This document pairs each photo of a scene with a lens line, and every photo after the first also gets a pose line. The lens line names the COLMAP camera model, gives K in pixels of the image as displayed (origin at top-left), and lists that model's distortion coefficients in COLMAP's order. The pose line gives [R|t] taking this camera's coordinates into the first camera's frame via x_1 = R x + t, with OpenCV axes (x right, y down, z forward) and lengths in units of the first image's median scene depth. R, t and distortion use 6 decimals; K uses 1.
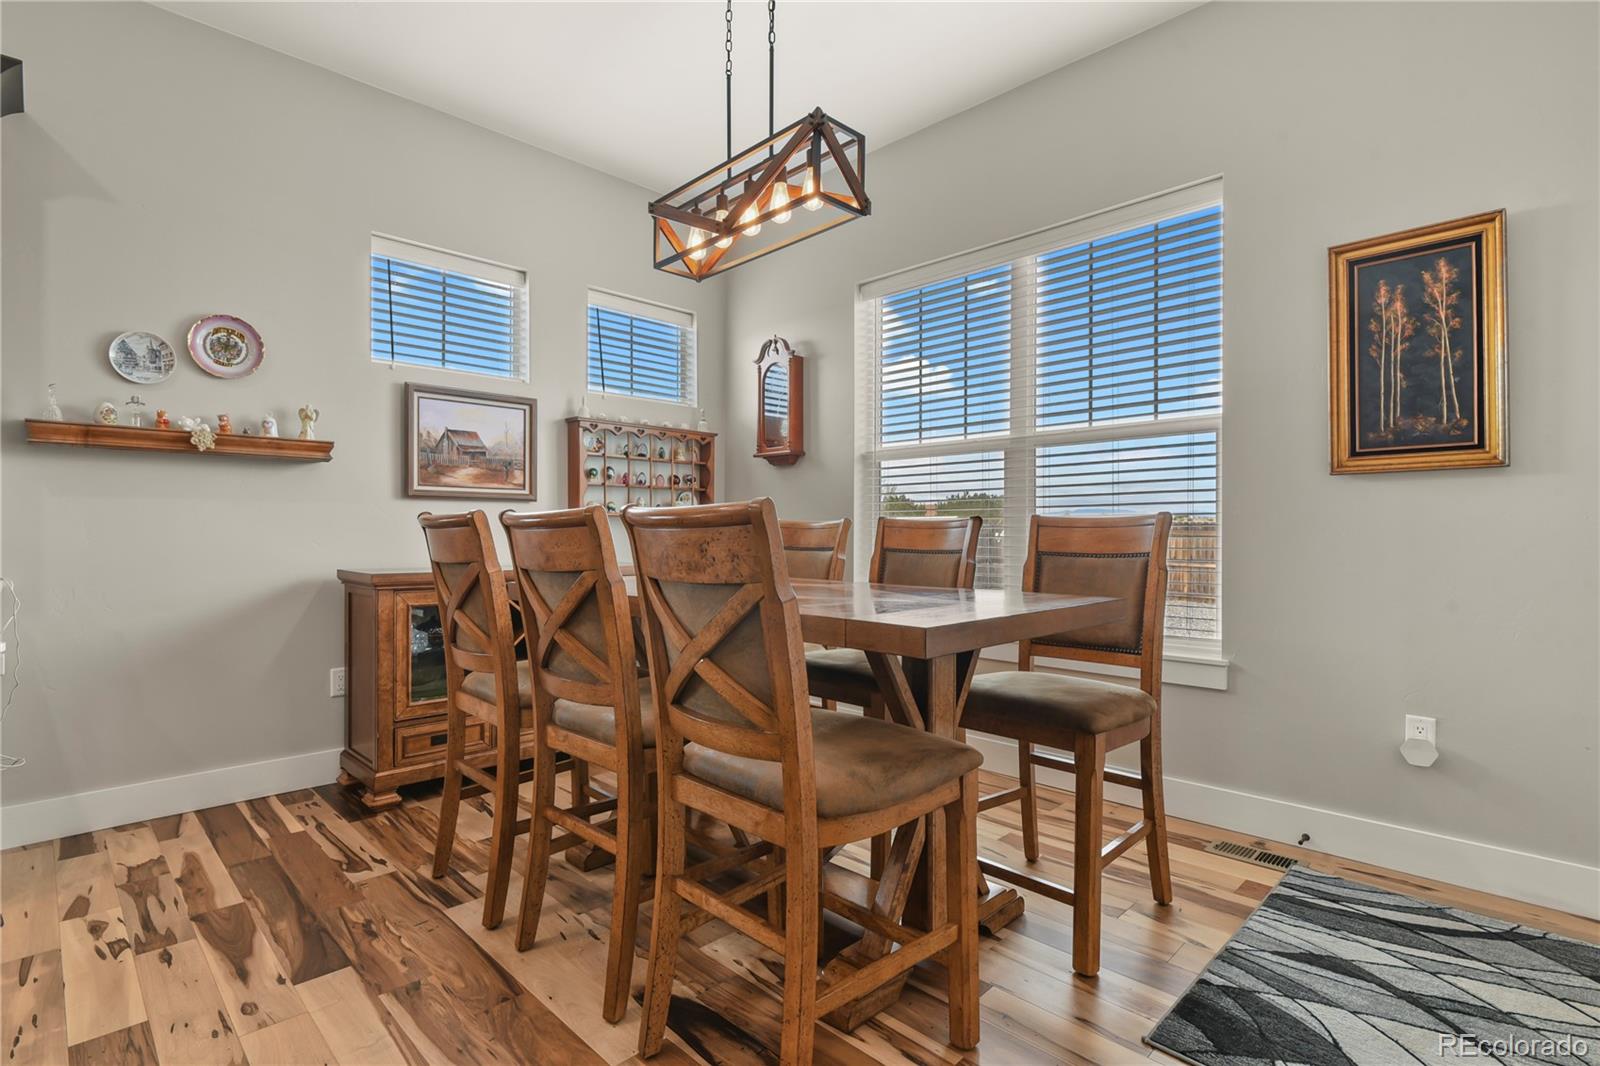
lens RADIAL K [[772.5, 0, 805.7], [0, 772.5, 532.0], [0, 0, 1]] dist [-0.000031, -0.006478]
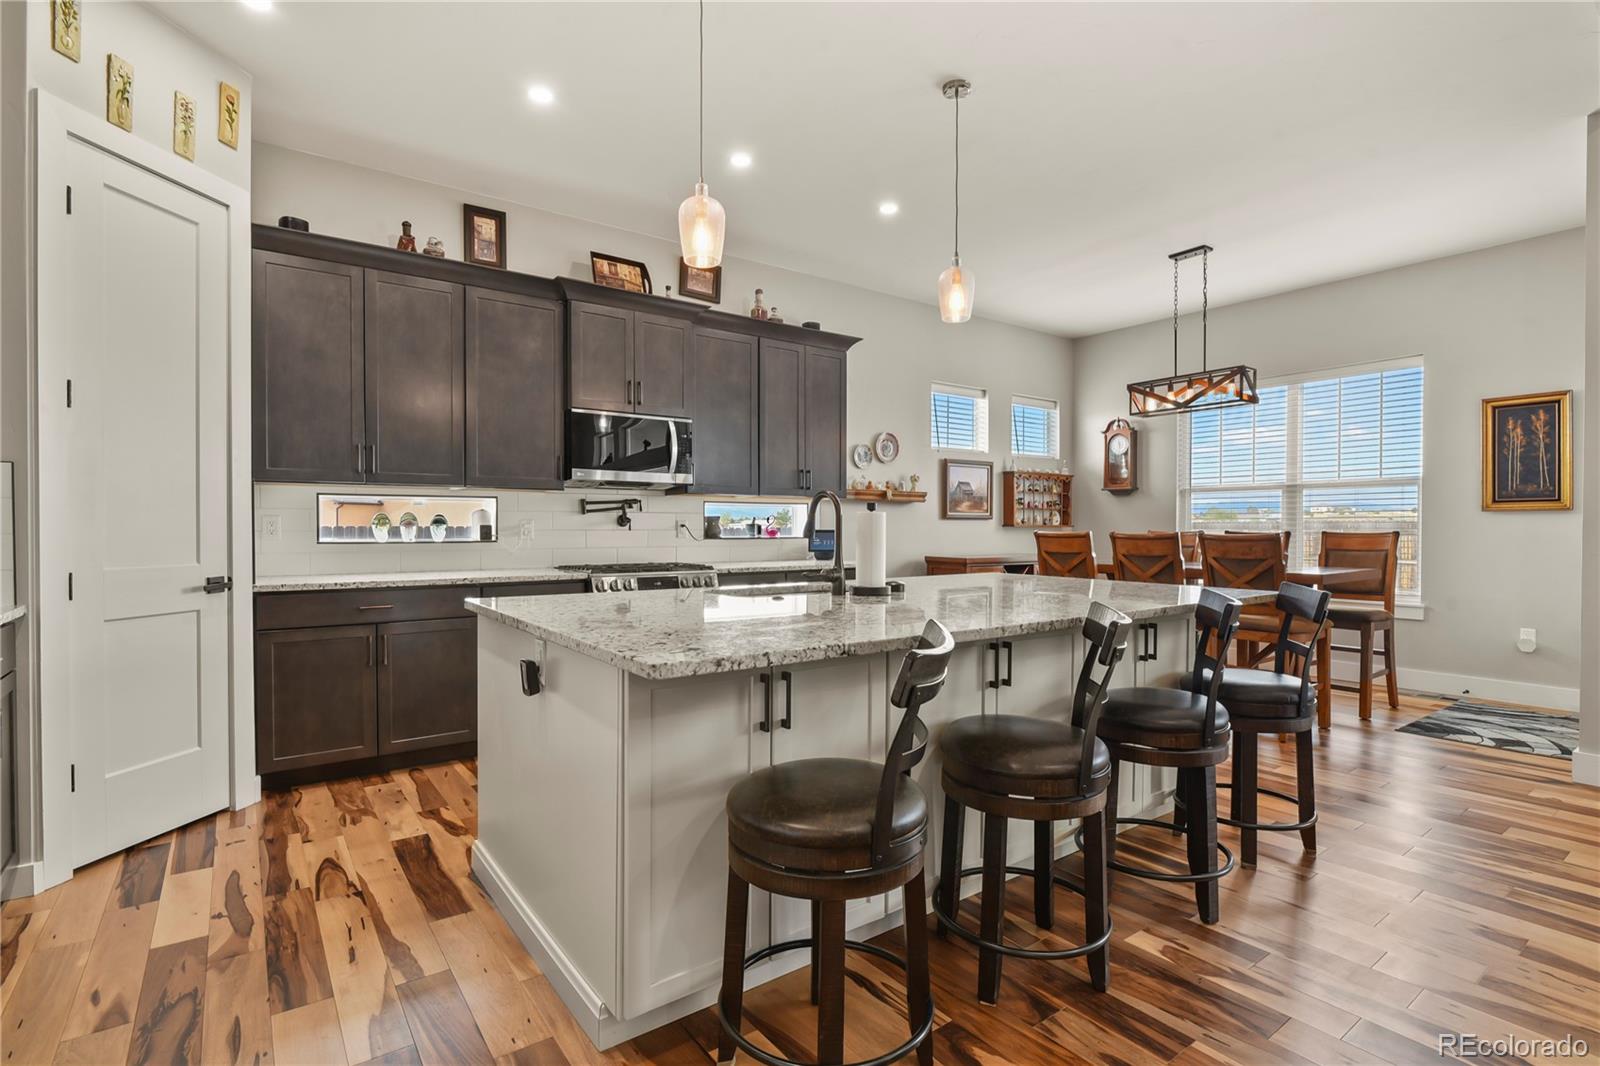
lens RADIAL K [[772.5, 0, 810.3], [0, 772.5, 536.2], [0, 0, 1]] dist [-0.000031, -0.006478]
pose [[0.988977, 0.001023, -0.148066, -0.738153], [0.000818, 0.999923, 0.012373, -0.034005], [0.148067, -0.012357, 0.988900, -1.215912]]
